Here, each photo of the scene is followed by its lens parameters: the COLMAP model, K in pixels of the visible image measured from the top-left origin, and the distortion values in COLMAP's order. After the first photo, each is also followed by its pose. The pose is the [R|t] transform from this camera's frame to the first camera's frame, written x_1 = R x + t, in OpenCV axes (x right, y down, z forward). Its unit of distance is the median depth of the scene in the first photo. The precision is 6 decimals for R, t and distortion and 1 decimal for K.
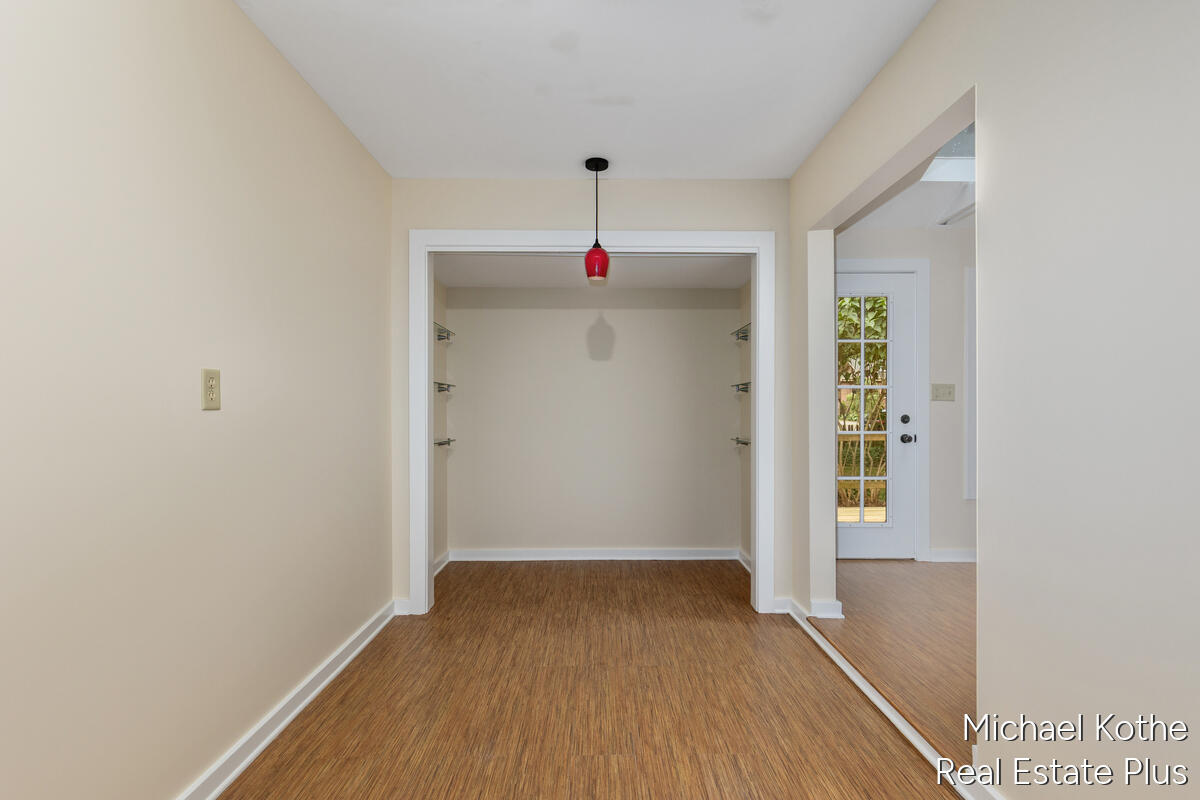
lens RADIAL K [[538.5, 0, 598.9], [0, 538.5, 404.8], [0, 0, 1]] dist [0.000386, 0.000202]
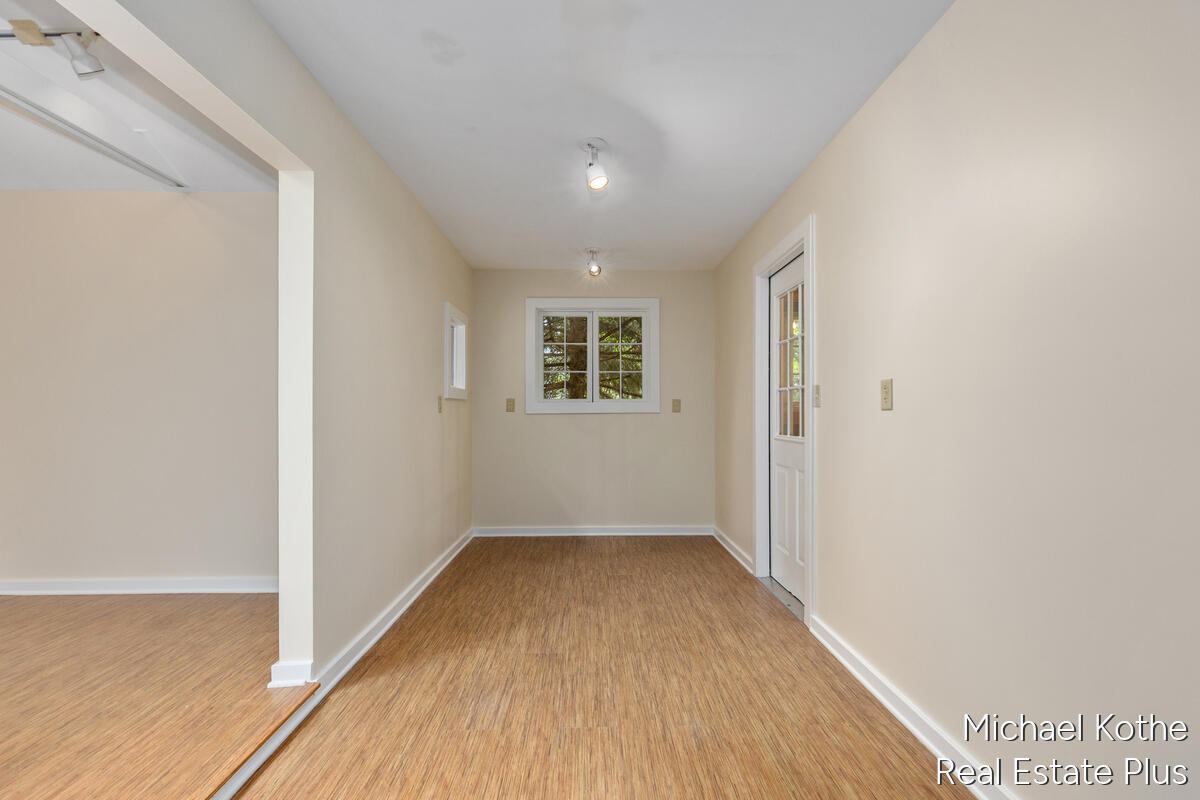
lens RADIAL K [[538.5, 0, 600.0], [0, 538.5, 402.6], [0, 0, 1]] dist [0.000386, 0.000202]
pose [[-0.999848, 0.003891, -0.017019, 0.000690], [0.004369, 0.999596, -0.028091, 0.024443], [0.016903, -0.028161, -0.999460, 2.137901]]
